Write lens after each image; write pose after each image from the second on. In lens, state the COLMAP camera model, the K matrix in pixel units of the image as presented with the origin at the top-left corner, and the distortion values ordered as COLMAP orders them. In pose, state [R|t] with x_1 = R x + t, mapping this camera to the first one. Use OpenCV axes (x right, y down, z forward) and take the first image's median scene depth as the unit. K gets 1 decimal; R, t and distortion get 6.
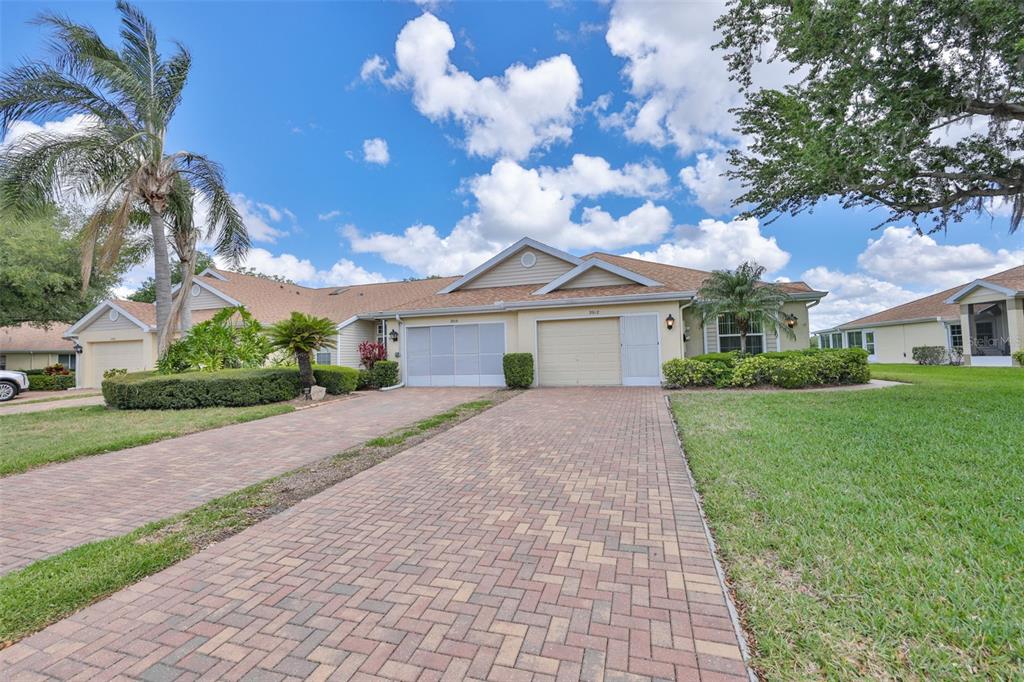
lens RADIAL K [[412.9, 0, 510.6], [0, 412.9, 297.2], [0, 0, 1]] dist [0.000980, 0.000052]
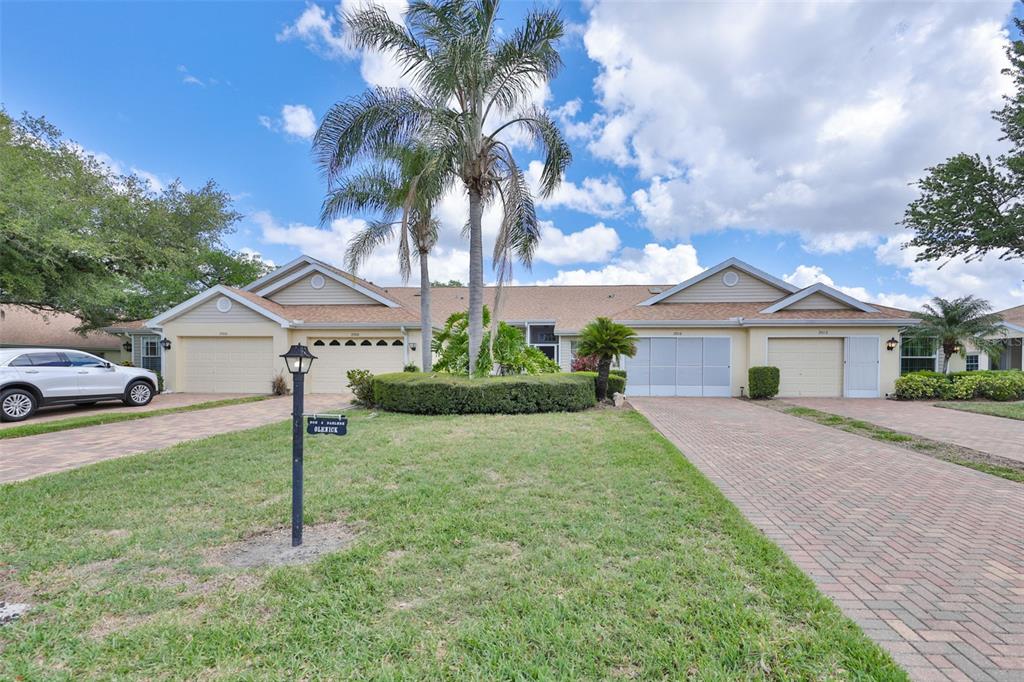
lens RADIAL K [[441.2, 0, 509.2], [0, 441.2, 341.9], [0, 0, 1]] dist [0.000618, 0.000086]
pose [[0.971657, 0.045252, 0.232025, -0.133522], [-0.061960, 0.995945, 0.065231, 0.005480], [-0.228132, -0.077759, 0.970520, 0.004918]]
